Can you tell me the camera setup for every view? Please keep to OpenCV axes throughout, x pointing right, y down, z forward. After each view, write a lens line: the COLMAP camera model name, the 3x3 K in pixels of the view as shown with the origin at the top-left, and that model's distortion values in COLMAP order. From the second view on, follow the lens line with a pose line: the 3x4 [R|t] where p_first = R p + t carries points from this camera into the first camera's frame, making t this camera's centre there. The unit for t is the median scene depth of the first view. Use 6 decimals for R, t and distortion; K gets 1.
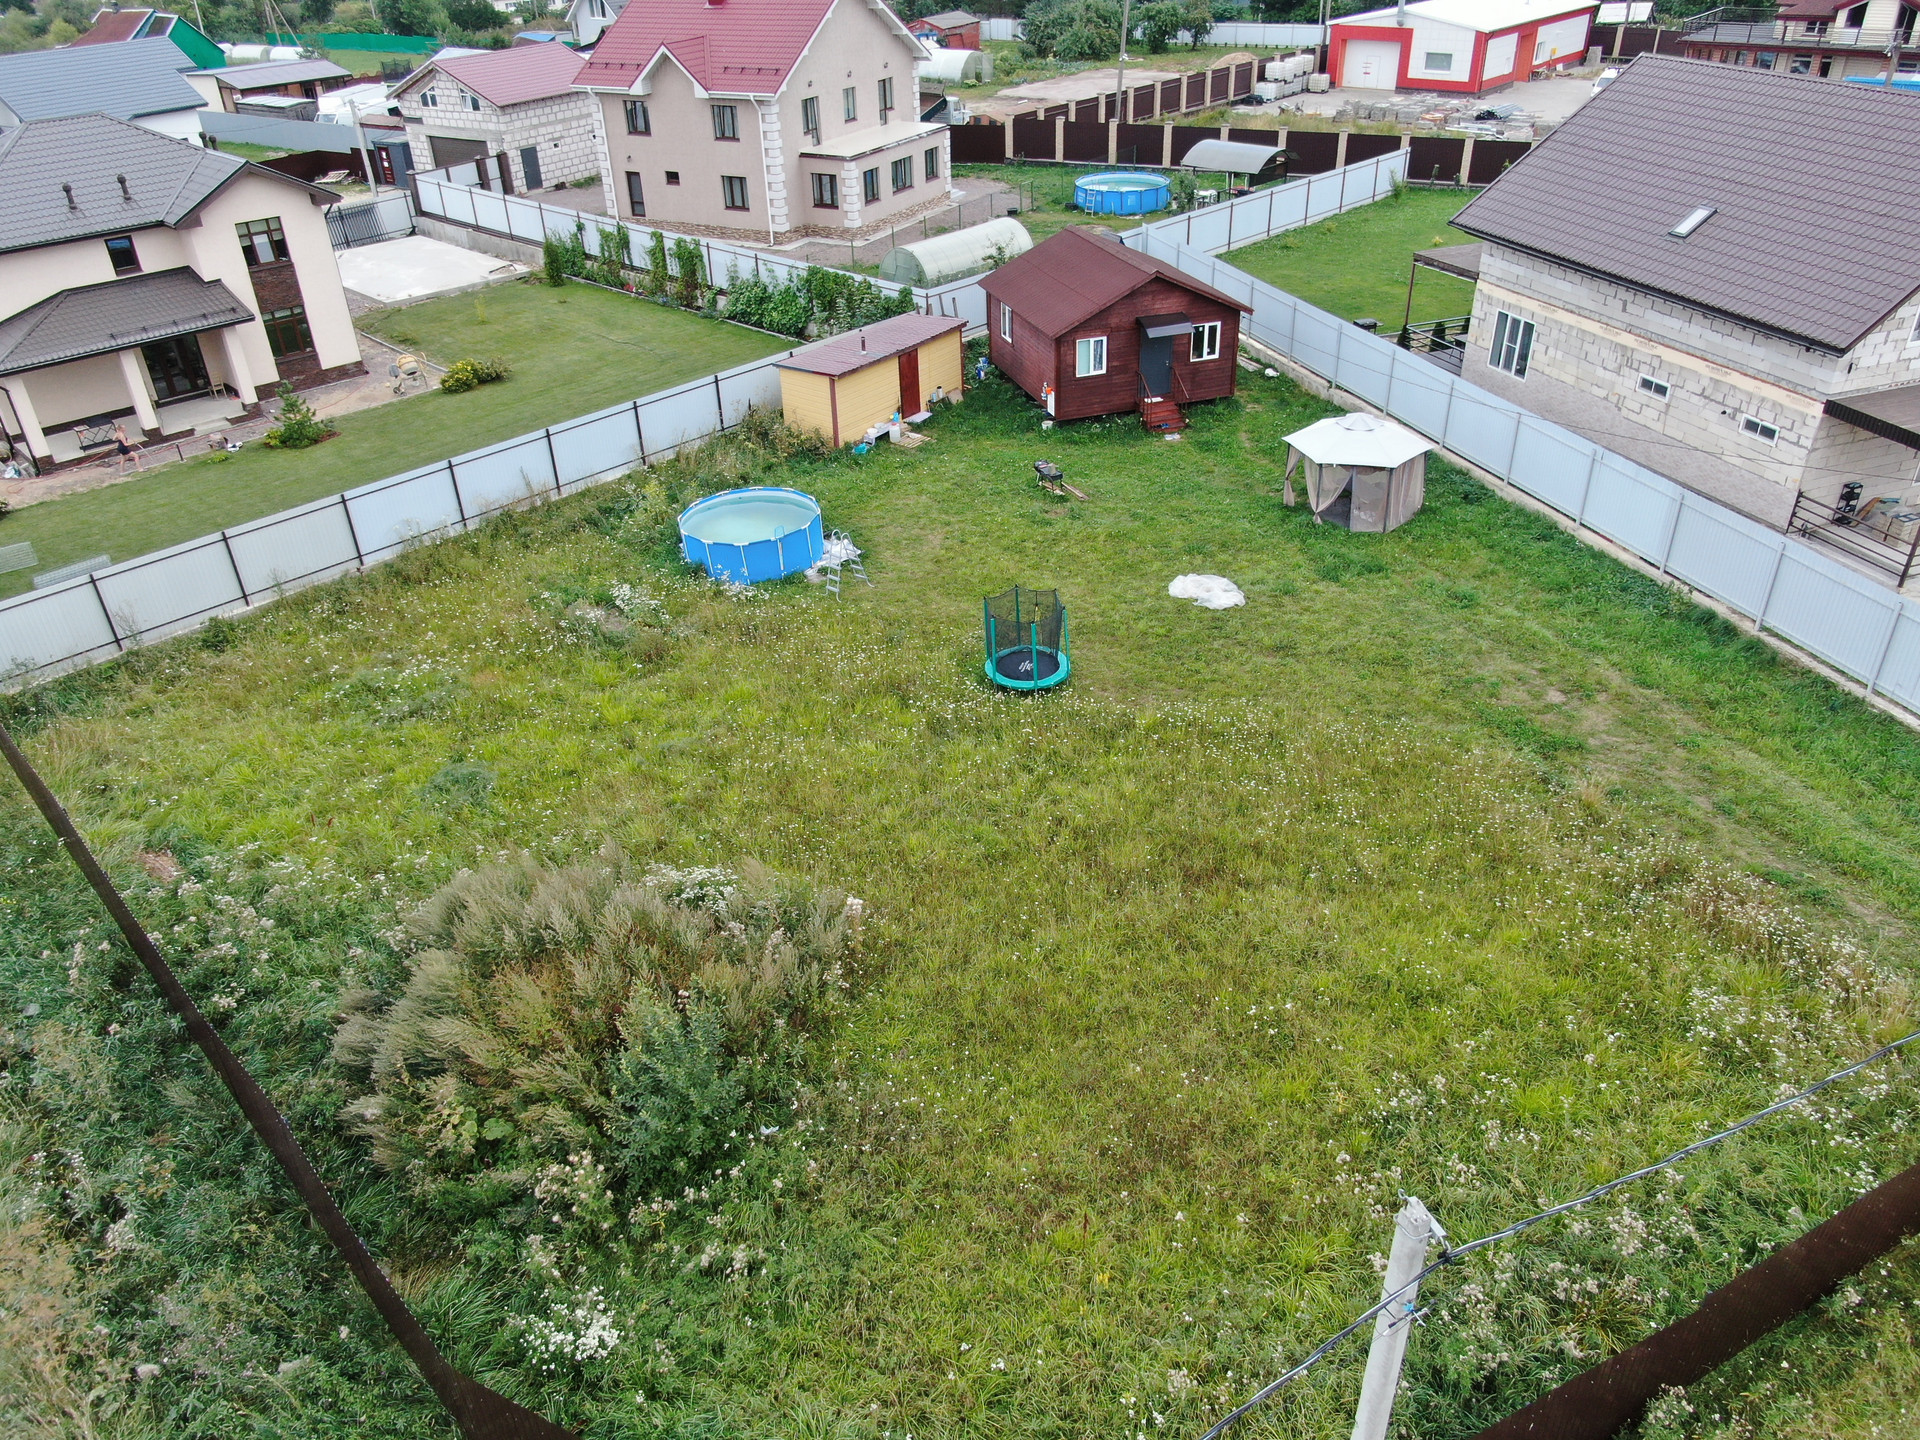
lens RADIAL K [[1384.8, 0, 955.5], [0, 1384.8, 721.0], [0, 0, 1]] dist [-0.017549, 0.006057]
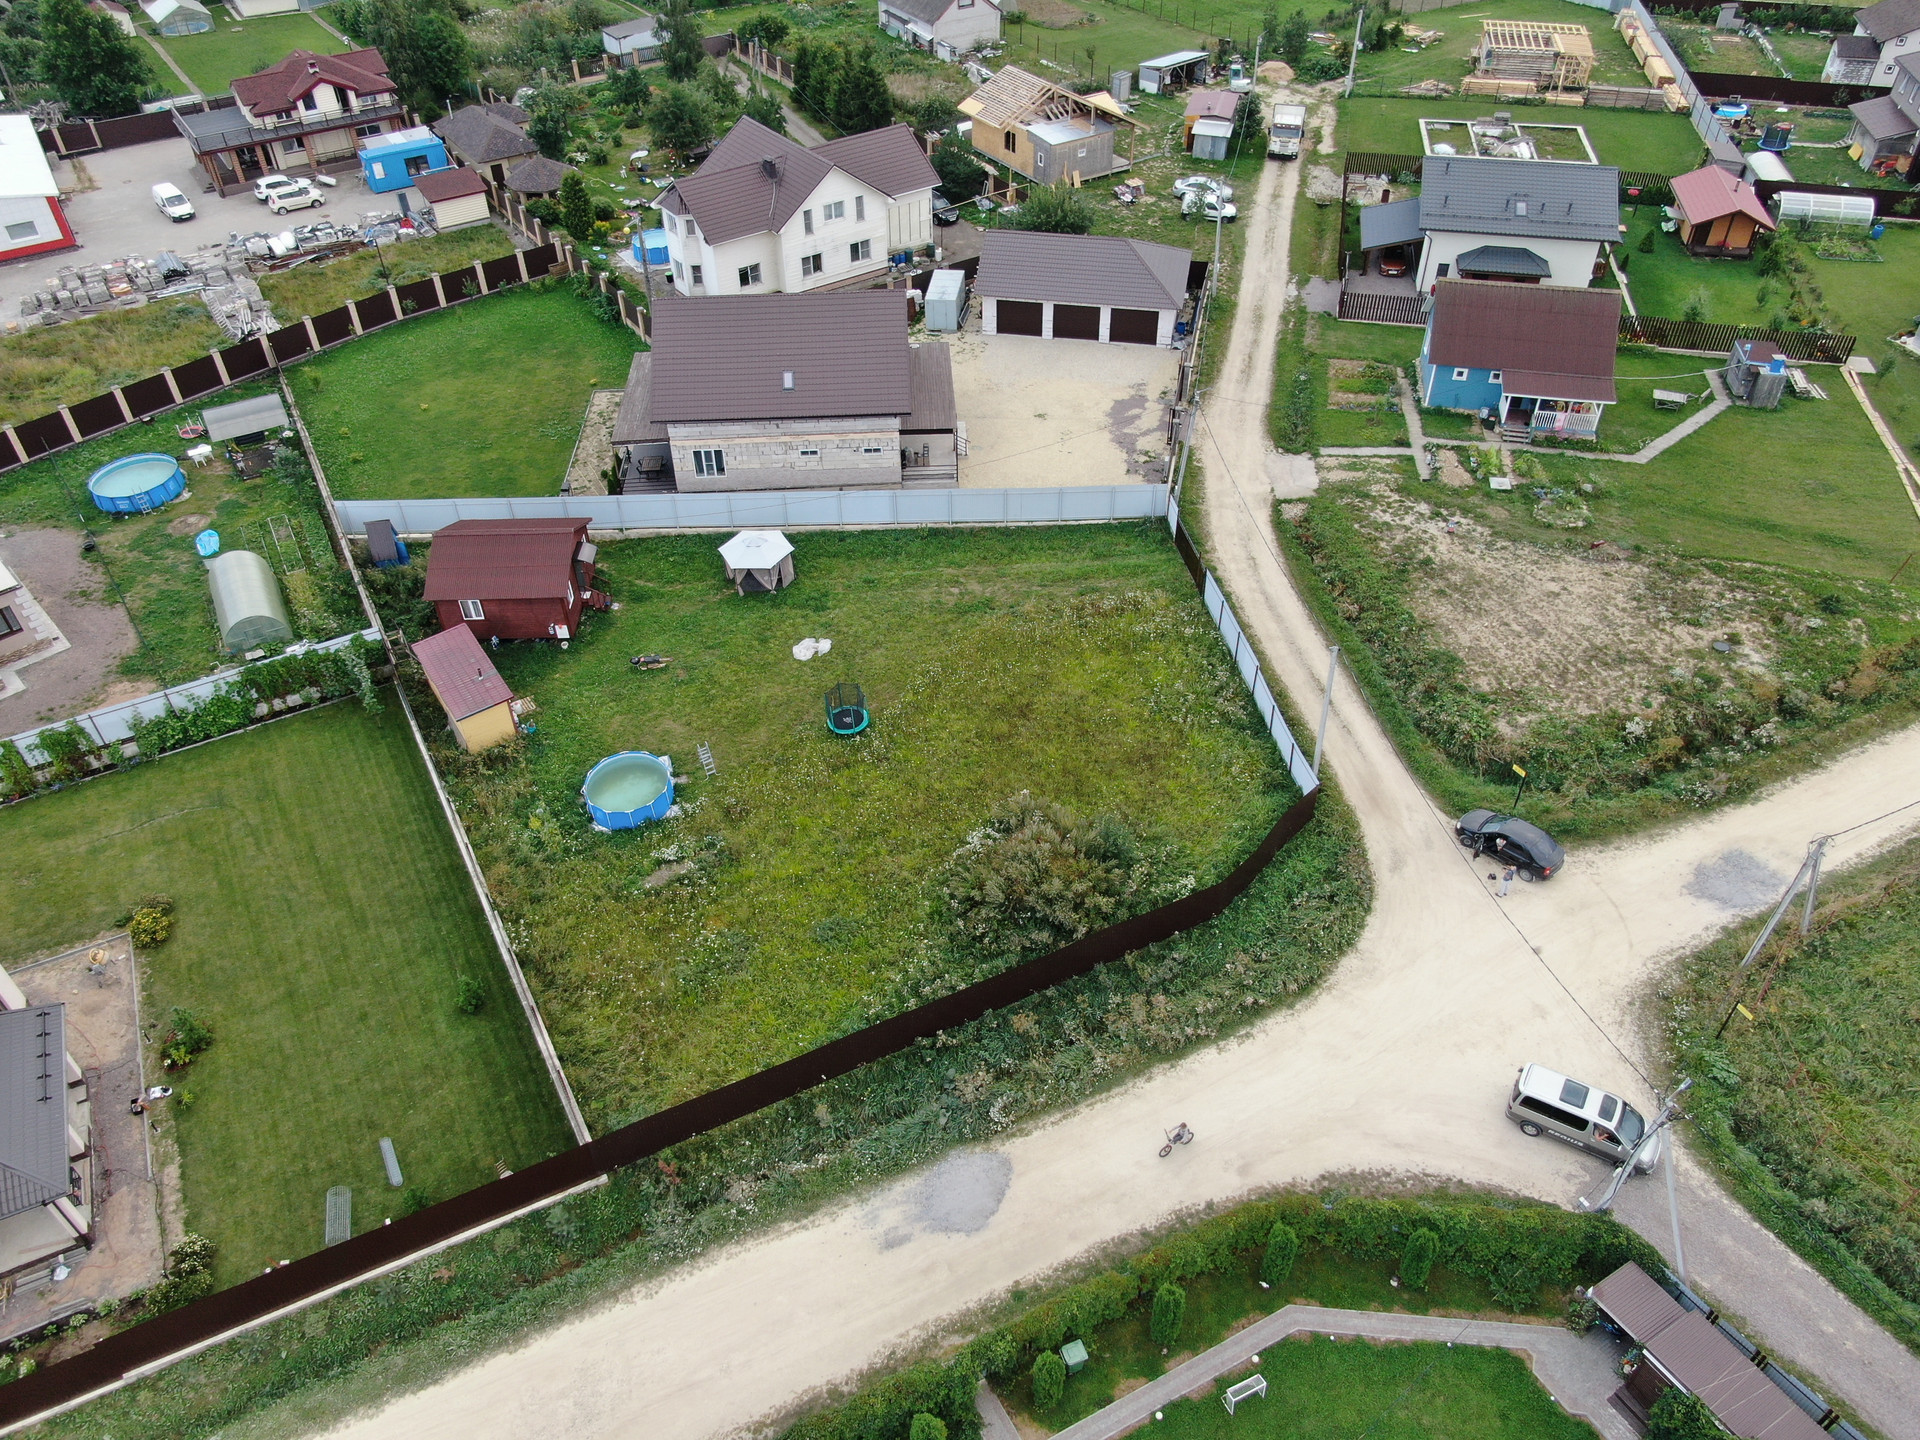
lens RADIAL K [[1384.8, 0, 960.5], [0, 1384.8, 718.2], [0, 0, 1]] dist [-0.017549, 0.006057]
pose [[0.296791, -0.609858, 0.734839, -1.091973], [0.509994, 0.751808, 0.417961, -0.632117], [-0.807354, 0.250717, 0.534153, -0.182513]]
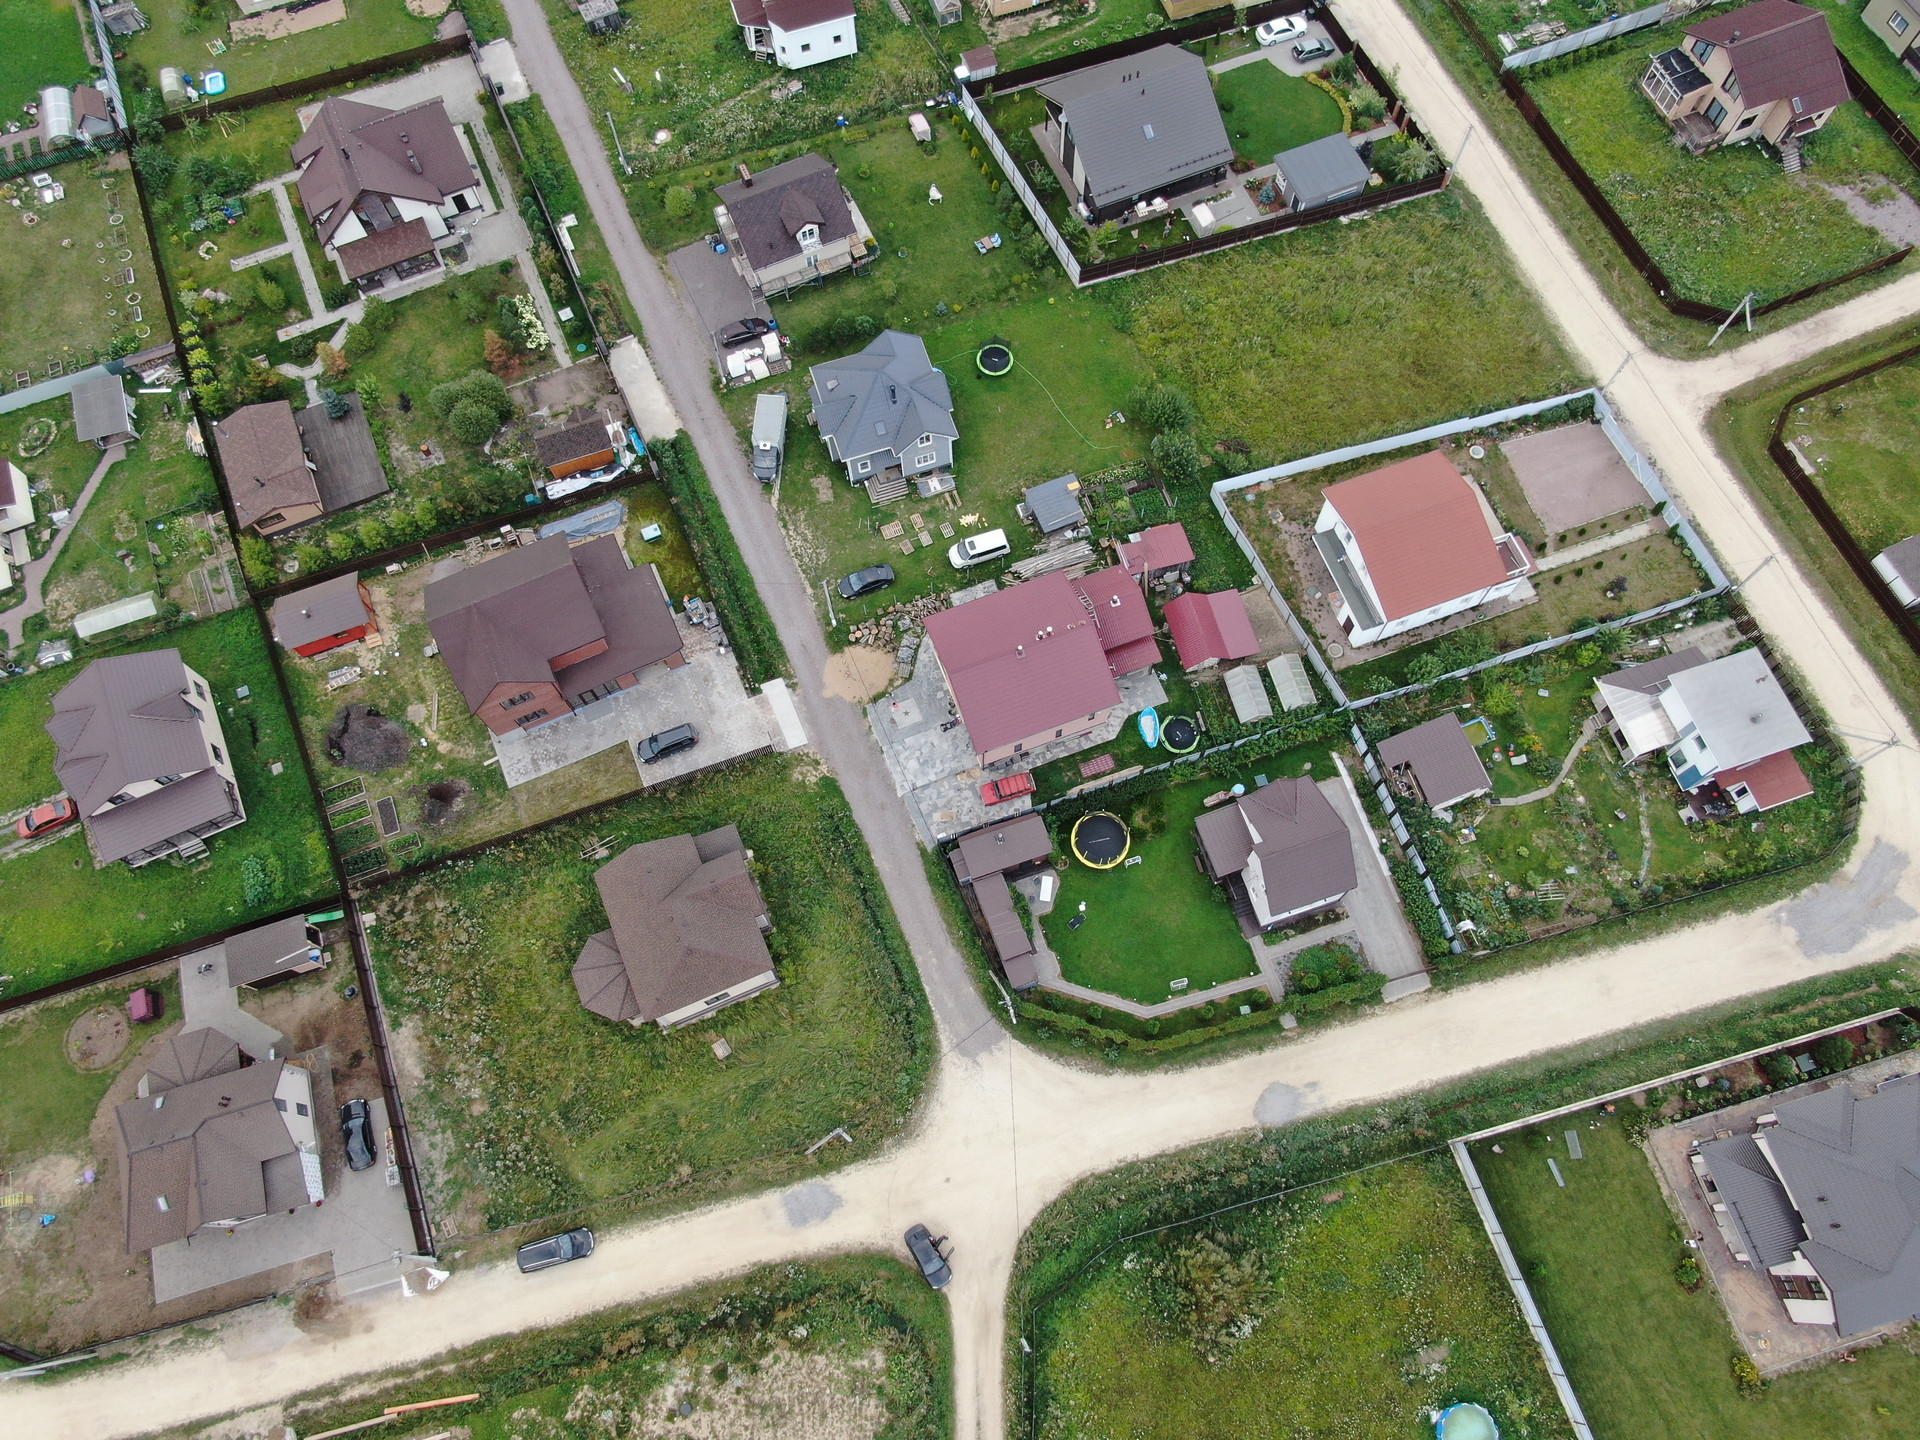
lens RADIAL K [[1384.8, 0, 959.8], [0, 1384.8, 722.4], [0, 0, 1]] dist [-0.017549, 0.006057]
pose [[-0.477493, 0.831035, -0.285275, -0.068153], [-0.433423, 0.059645, 0.899214, -1.870312], [0.764294, 0.553014, 0.331710, -1.102272]]
